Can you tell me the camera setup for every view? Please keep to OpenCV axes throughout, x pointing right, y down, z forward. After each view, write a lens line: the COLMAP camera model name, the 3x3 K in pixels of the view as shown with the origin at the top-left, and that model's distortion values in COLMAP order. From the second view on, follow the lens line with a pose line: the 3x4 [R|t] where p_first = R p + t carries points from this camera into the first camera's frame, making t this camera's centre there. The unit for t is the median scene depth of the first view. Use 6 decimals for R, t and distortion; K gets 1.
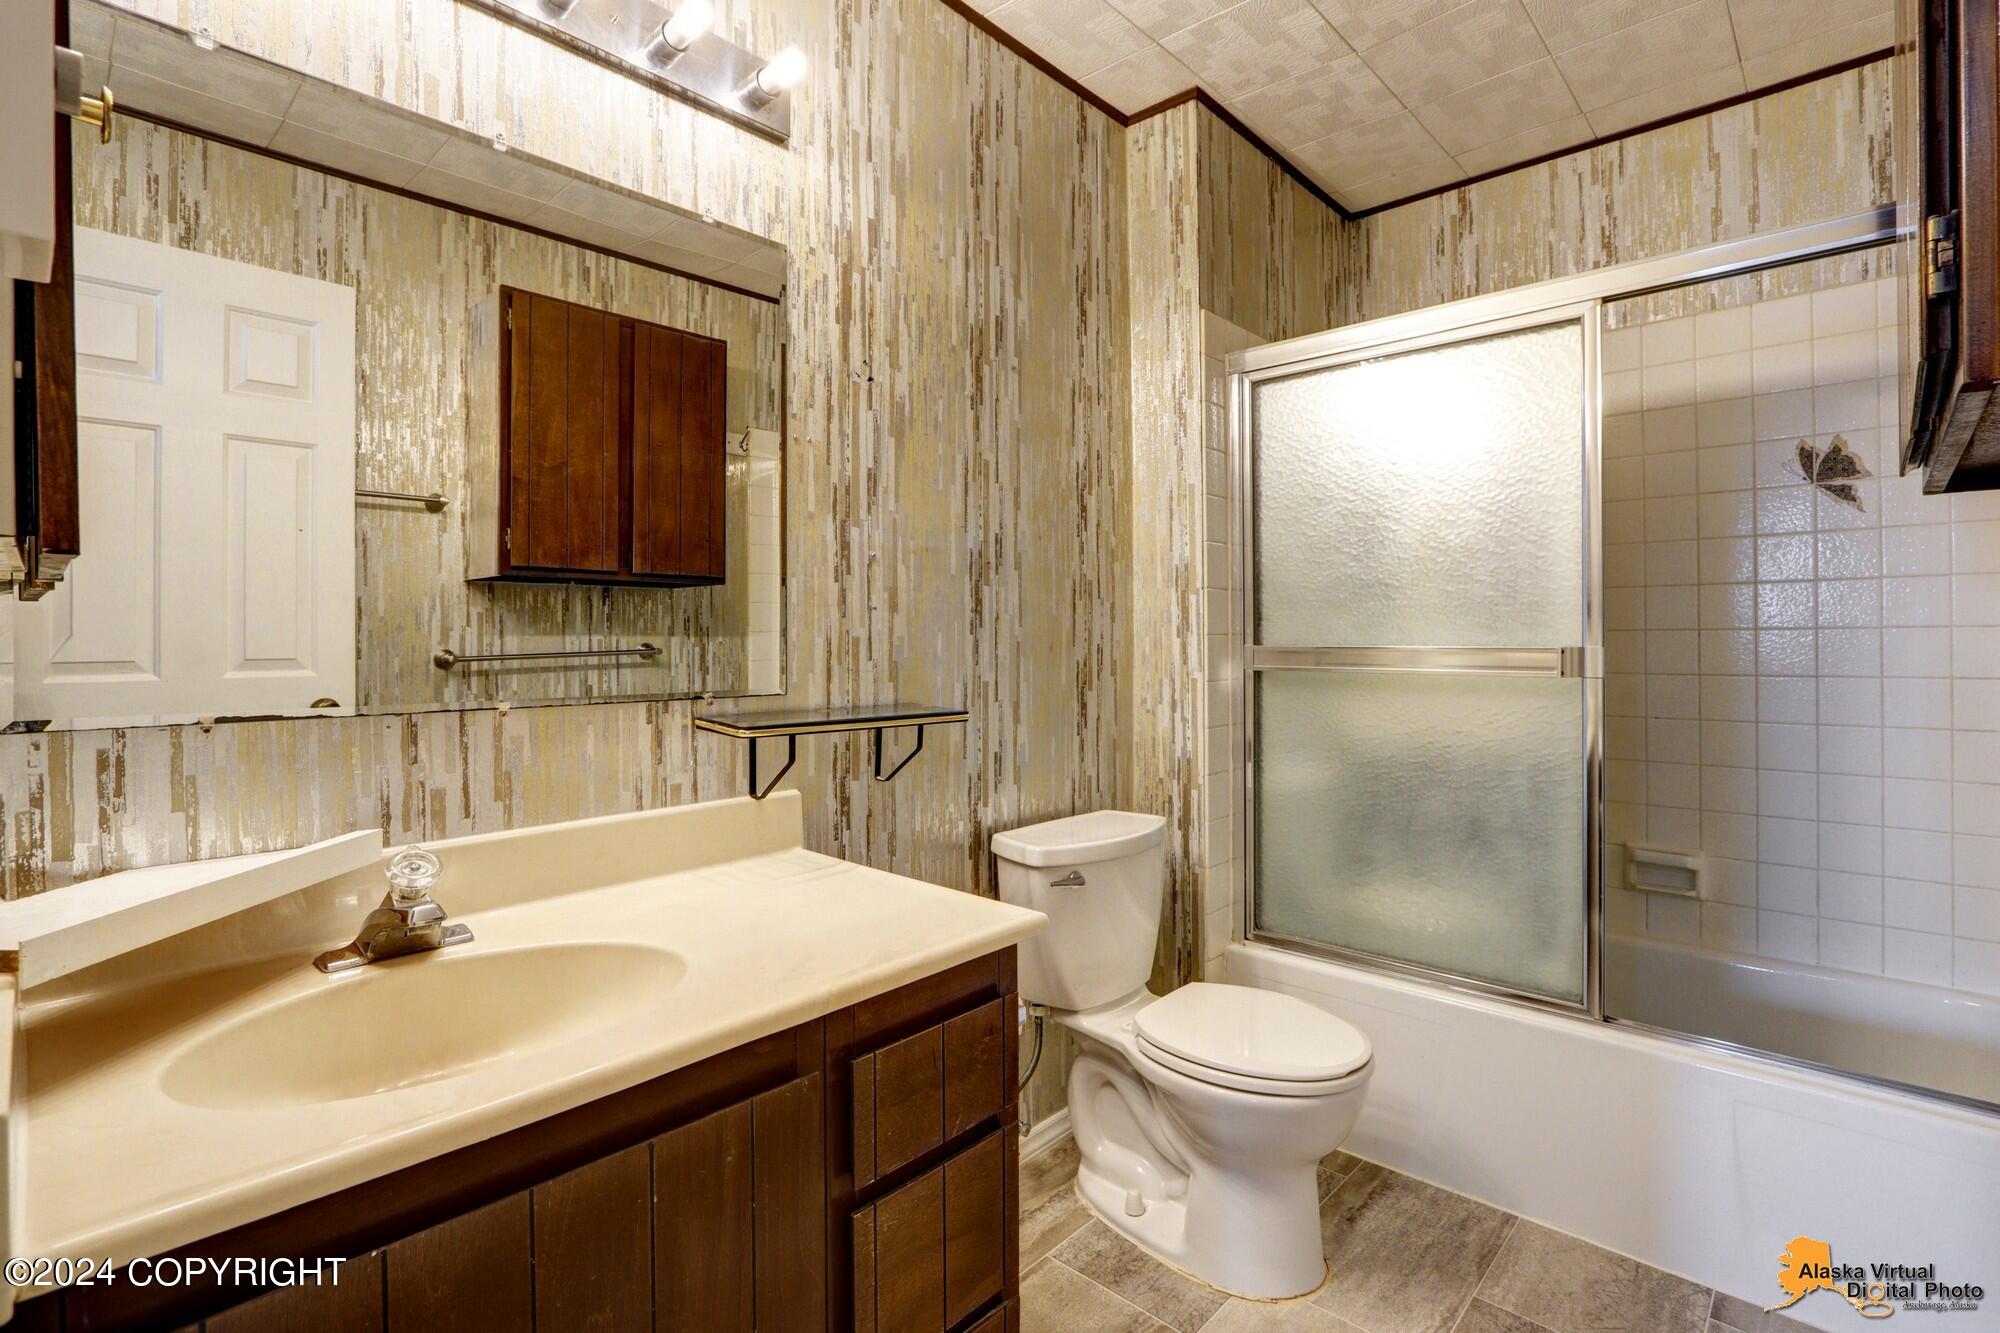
lens RADIAL K [[935.1, 0, 988.7], [0, 935.1, 650.3], [0, 0, 1]] dist [-0.017269, 0.002138]
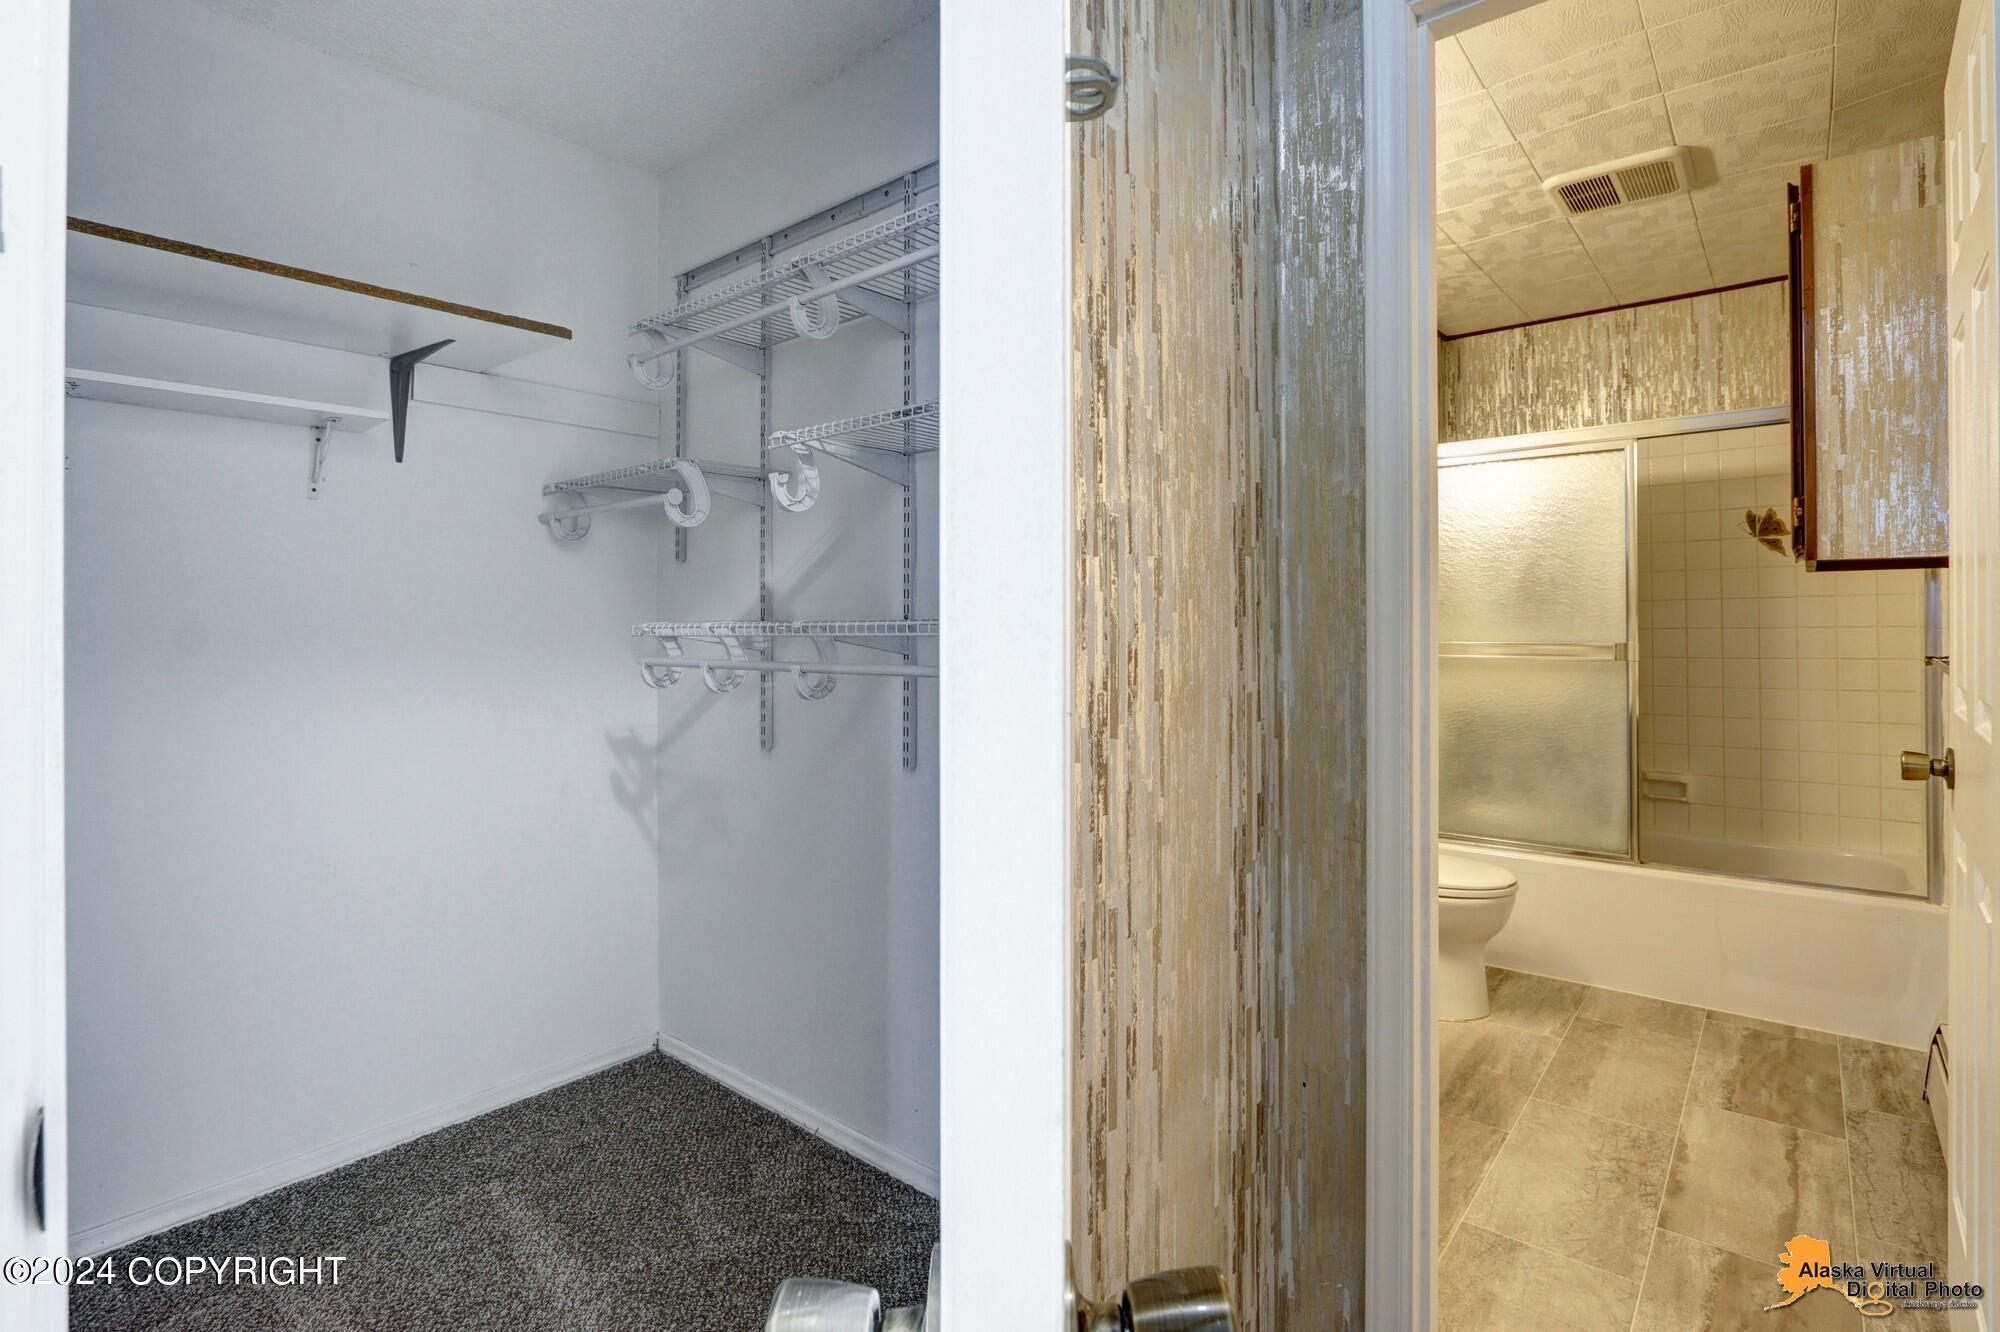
lens RADIAL K [[935.1, 0, 1013.0], [0, 935.1, 645.4], [0, 0, 1]] dist [-0.017269, 0.002138]
pose [[0.998021, -0.001245, 0.062865, -0.473685], [0.001167, 0.999998, 0.001290, -0.001620], [-0.062867, -0.001214, 0.998021, -0.498334]]
